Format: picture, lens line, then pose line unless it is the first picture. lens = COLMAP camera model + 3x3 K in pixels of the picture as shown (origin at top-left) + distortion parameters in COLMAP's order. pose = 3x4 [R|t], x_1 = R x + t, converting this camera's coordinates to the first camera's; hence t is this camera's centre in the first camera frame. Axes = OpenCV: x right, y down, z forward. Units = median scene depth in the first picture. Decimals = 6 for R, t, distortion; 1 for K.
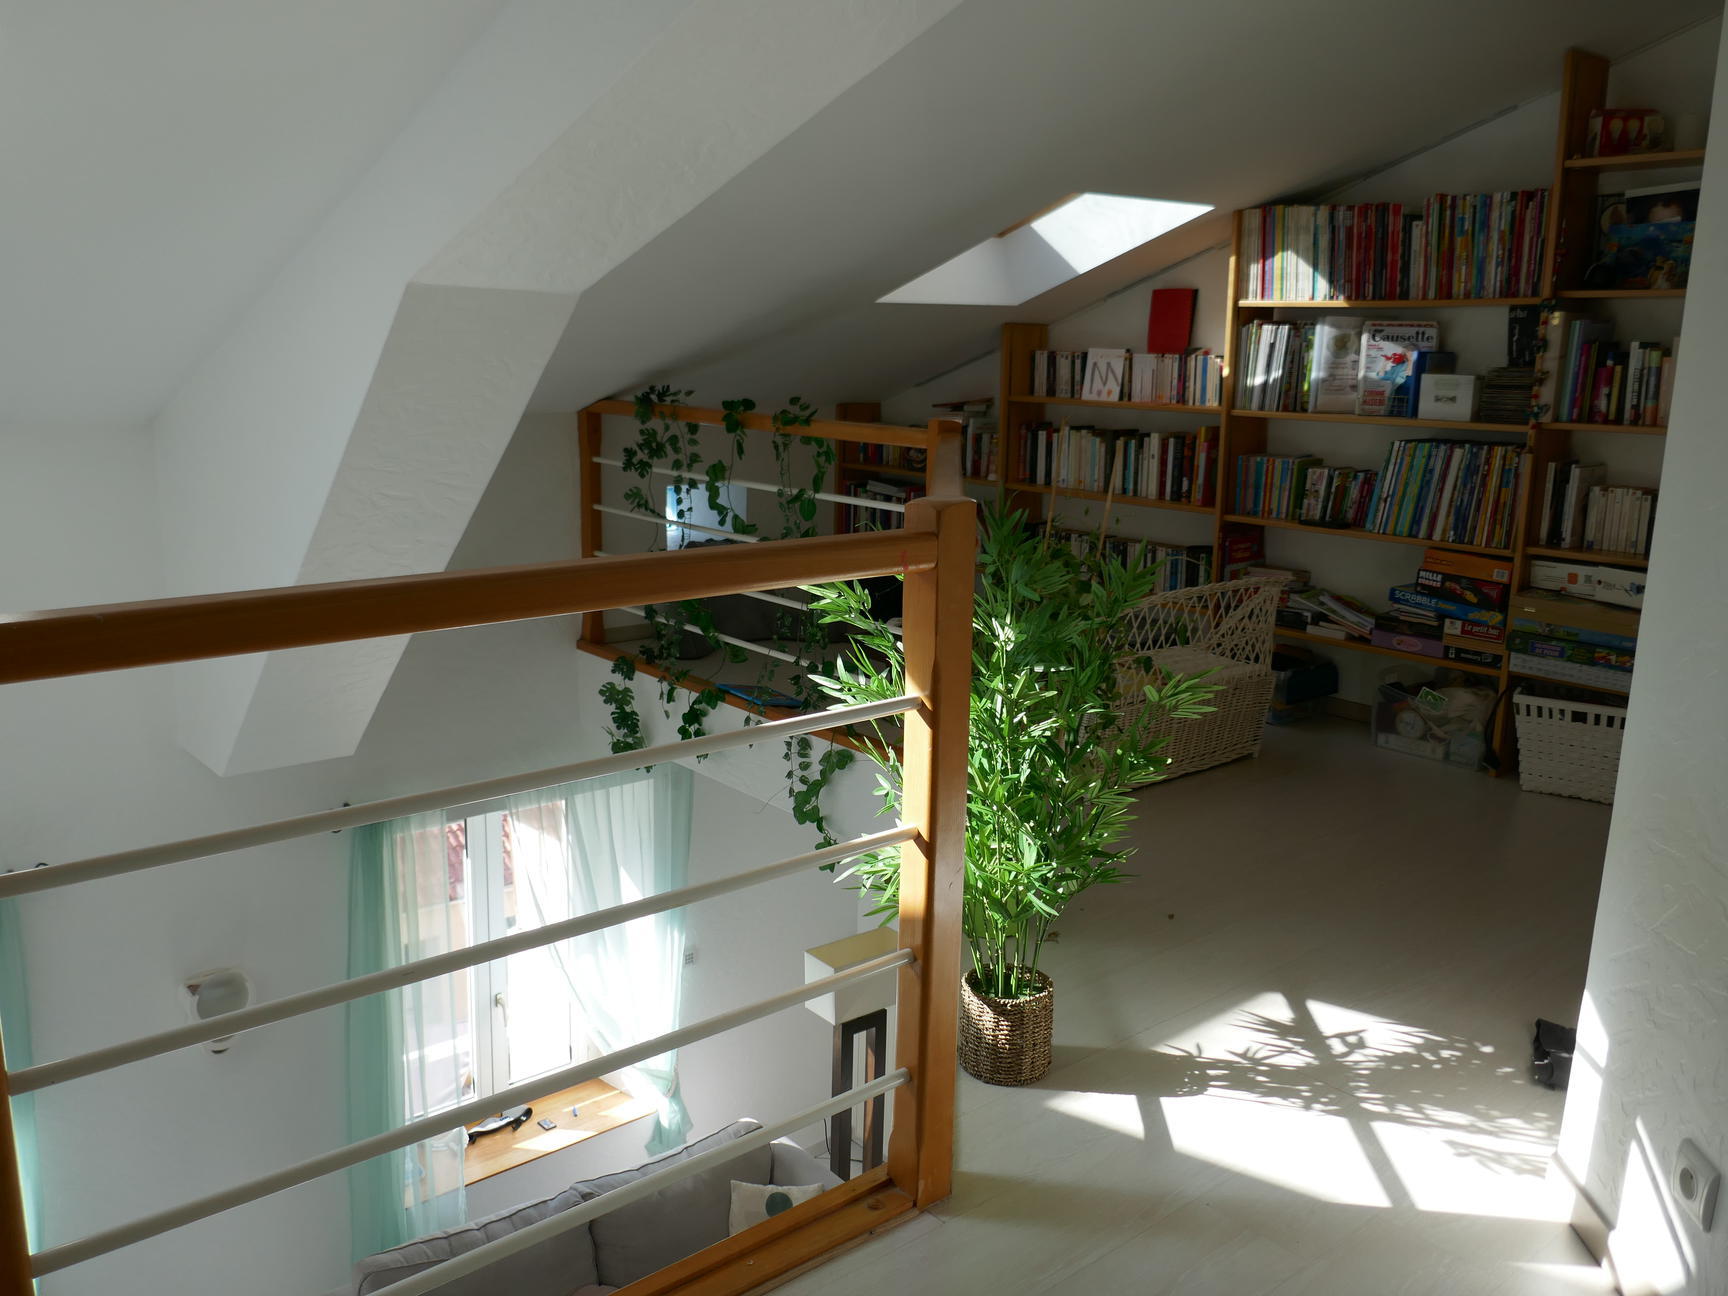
lens RADIAL K [[1410.9, 0, 864.0], [0, 1410.9, 648.0], [0, 0, 1]] dist [-0.000791, -0.005852]
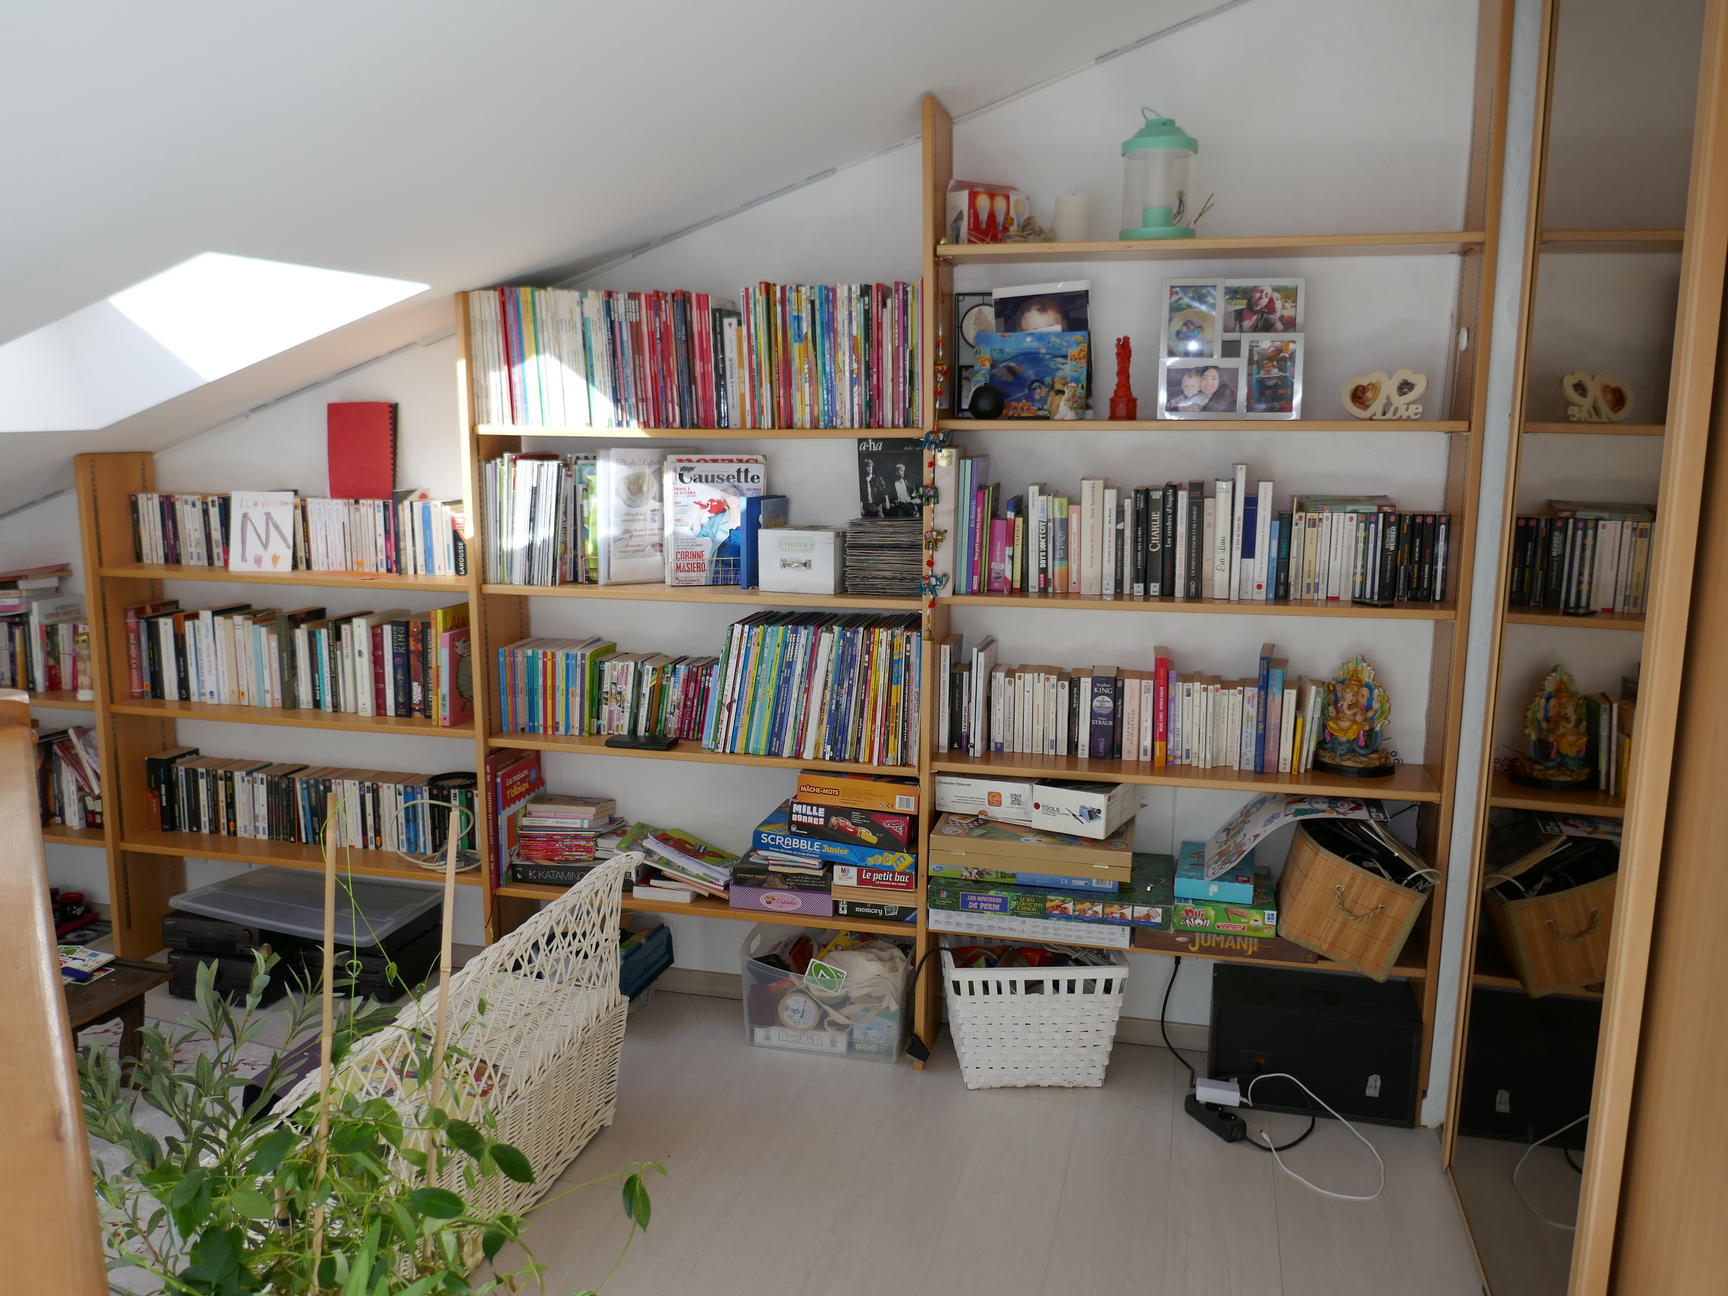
lens RADIAL K [[1410.9, 0, 864.0], [0, 1410.9, 648.0], [0, 0, 1]] dist [-0.000791, -0.005852]
pose [[0.816262, -0.104379, 0.568173, 0.025978], [0.130551, 0.991427, -0.005421, -0.120485], [-0.562736, 0.078600, 0.822891, 0.374970]]
